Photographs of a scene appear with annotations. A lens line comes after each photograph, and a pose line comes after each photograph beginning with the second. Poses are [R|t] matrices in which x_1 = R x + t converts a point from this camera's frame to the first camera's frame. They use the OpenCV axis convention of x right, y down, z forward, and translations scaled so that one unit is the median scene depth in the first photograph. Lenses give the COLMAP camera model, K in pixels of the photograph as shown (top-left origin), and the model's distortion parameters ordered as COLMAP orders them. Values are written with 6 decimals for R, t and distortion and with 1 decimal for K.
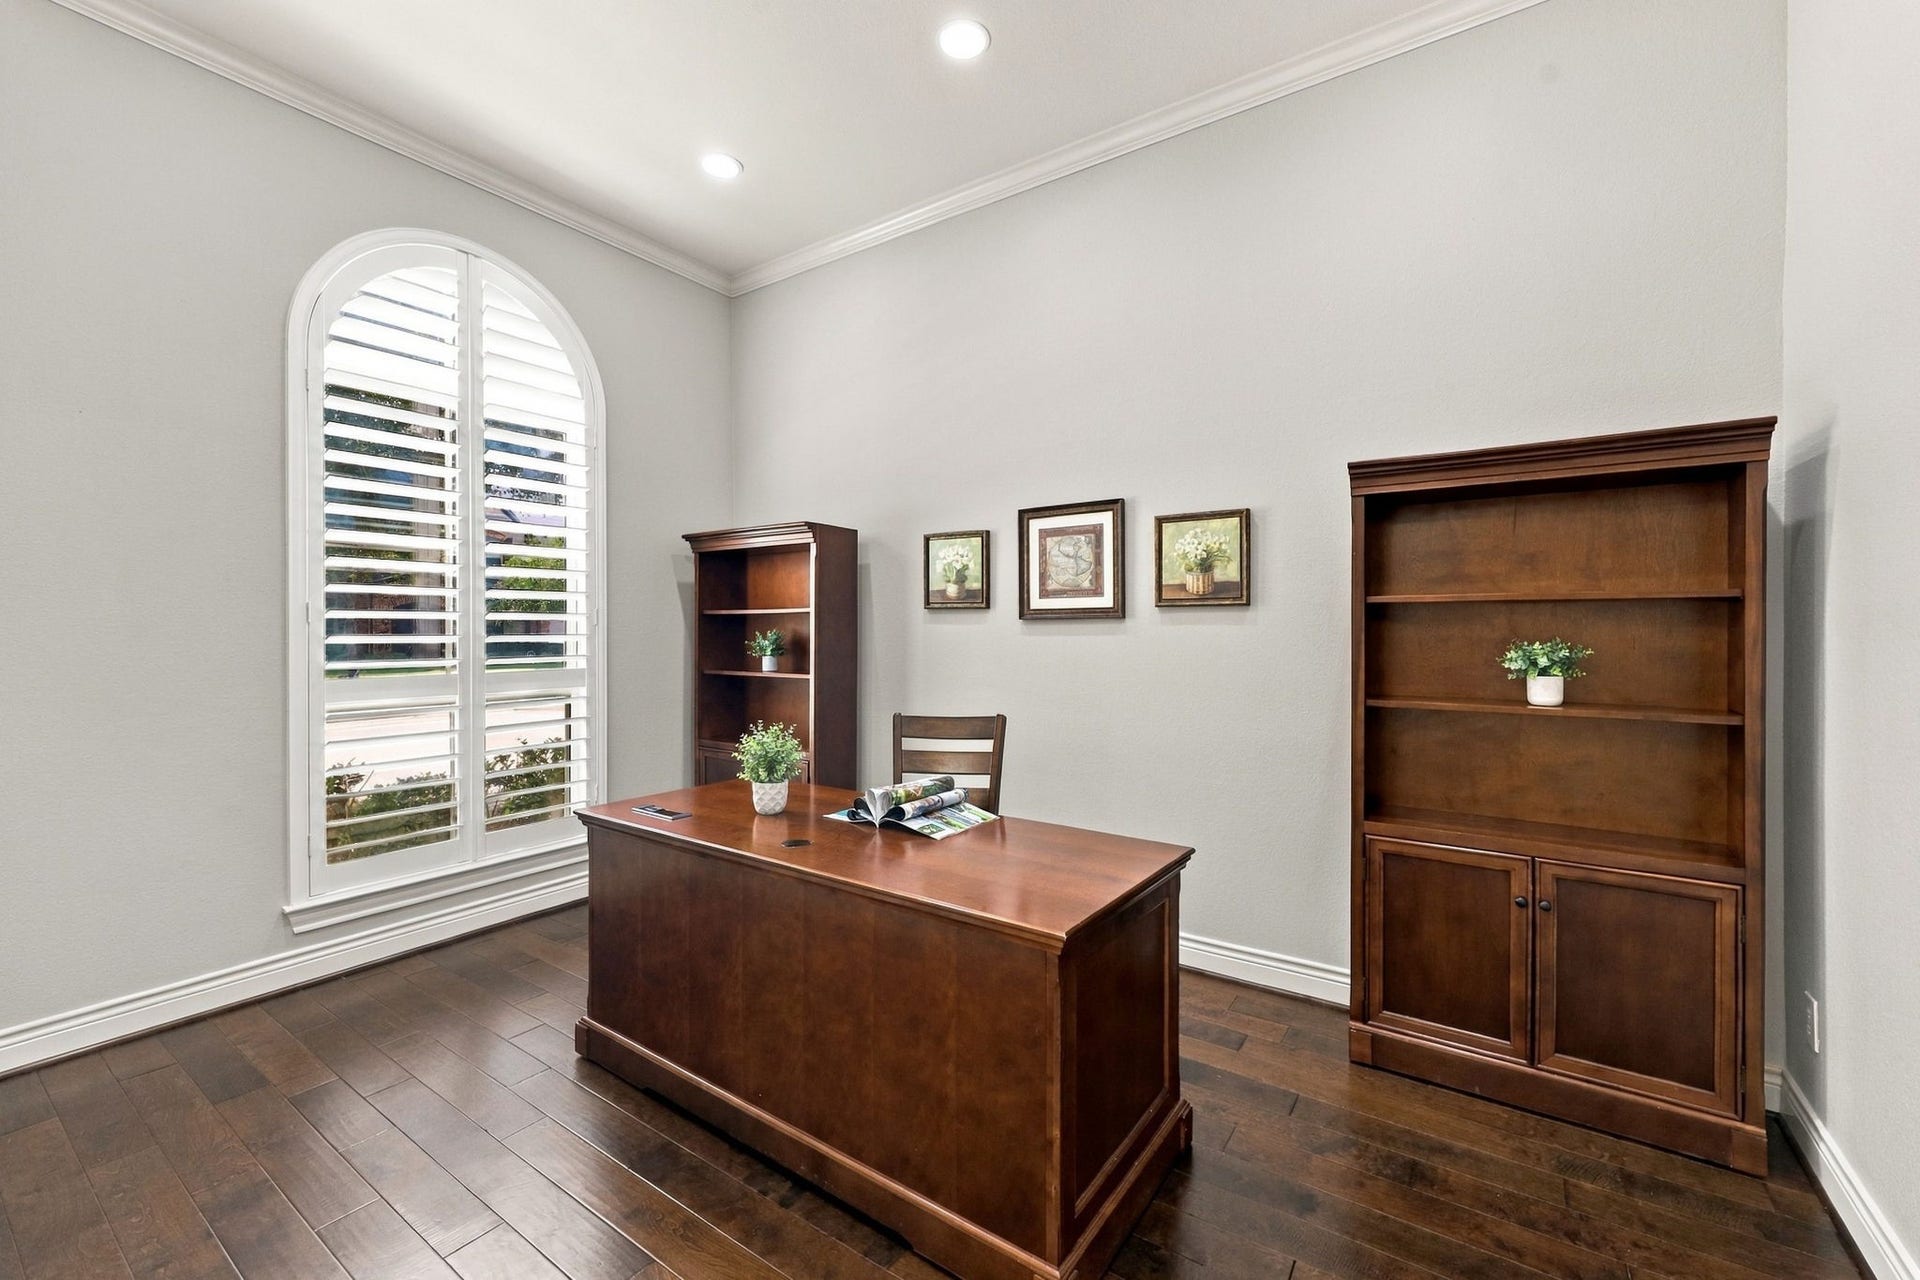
lens RADIAL K [[774.4, 0, 957.5], [0, 774.4, 632.9], [0, 0, 1]] dist [0.011277, -0.004570]
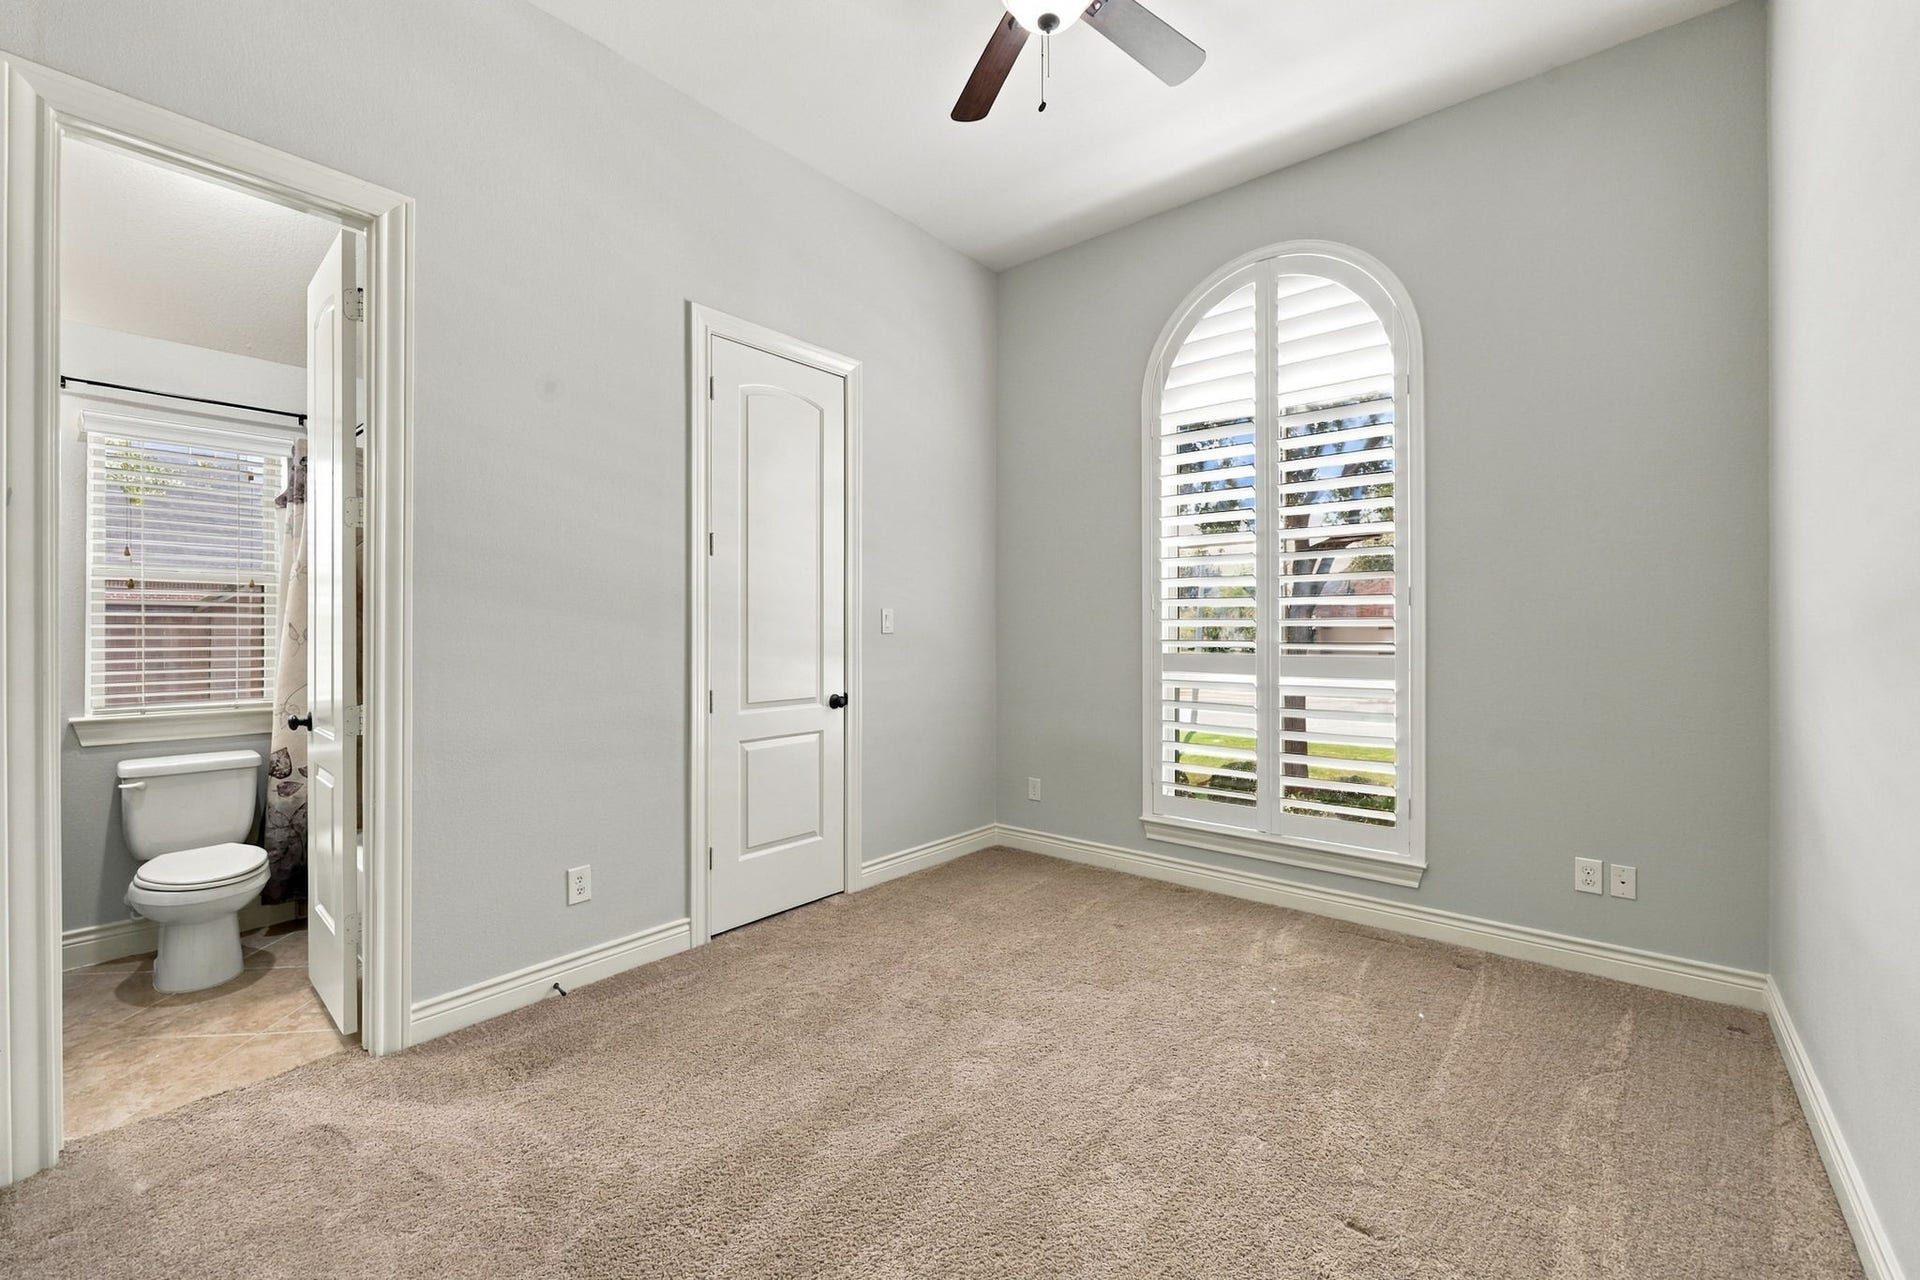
lens RADIAL K [[774.4, 0, 957.5], [0, 774.4, 632.9], [0, 0, 1]] dist [0.011277, -0.004570]
pose [[-0.068122, 0.005550, -0.997662, 0.460271], [-0.008264, 0.999947, 0.006127, 0.017135], [0.997643, 0.008662, -0.068073, 0.662147]]
